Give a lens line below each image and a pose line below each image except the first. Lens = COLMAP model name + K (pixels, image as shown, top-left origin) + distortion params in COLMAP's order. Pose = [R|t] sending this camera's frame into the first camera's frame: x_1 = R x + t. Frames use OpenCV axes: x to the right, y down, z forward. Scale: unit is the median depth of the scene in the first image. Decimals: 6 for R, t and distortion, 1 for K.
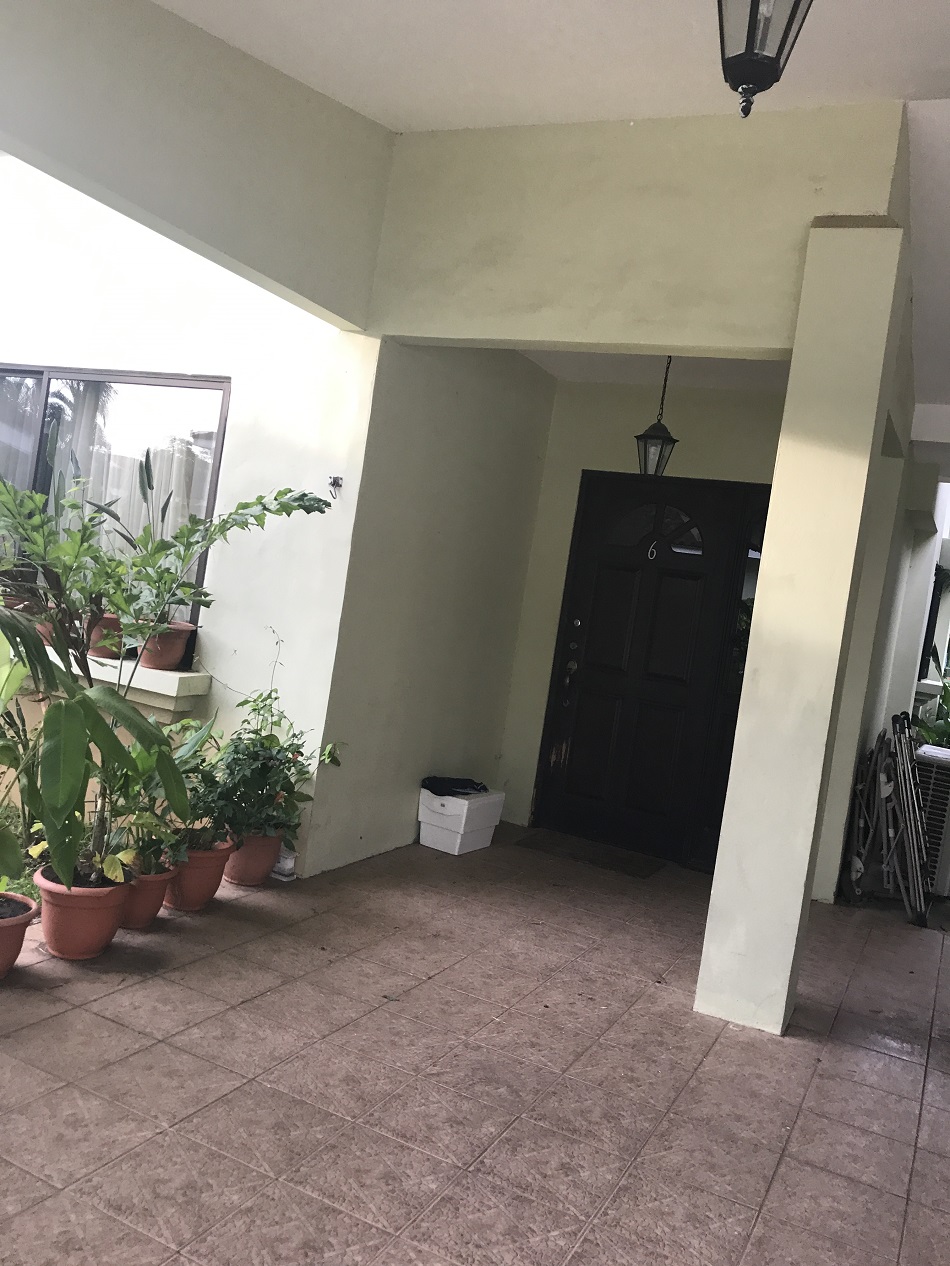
lens RADIAL K [[1003.8, 0, 485.8], [0, 1003.8, 601.1], [0, 0, 1]] dist [0.023058, -0.021186]
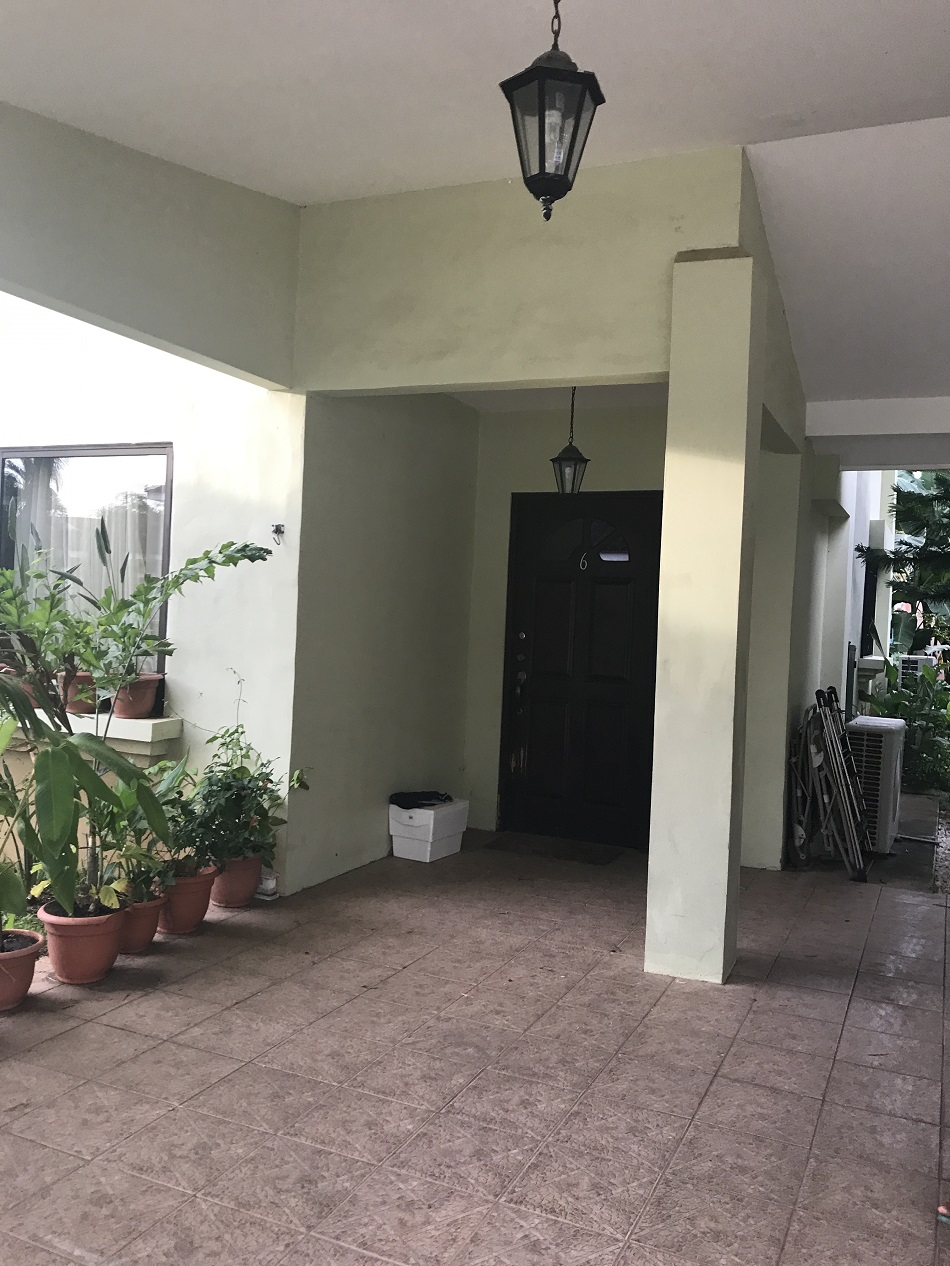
lens RADIAL K [[1054.0, 0, 491.5], [0, 1054.0, 616.0], [0, 0, 1]] dist [0.011404, 0.001973]
pose [[0.994568, -0.102630, 0.017356, 0.059548], [0.102762, 0.994682, -0.006887, 0.007243], [-0.016557, 0.008633, 0.999826, -0.168115]]
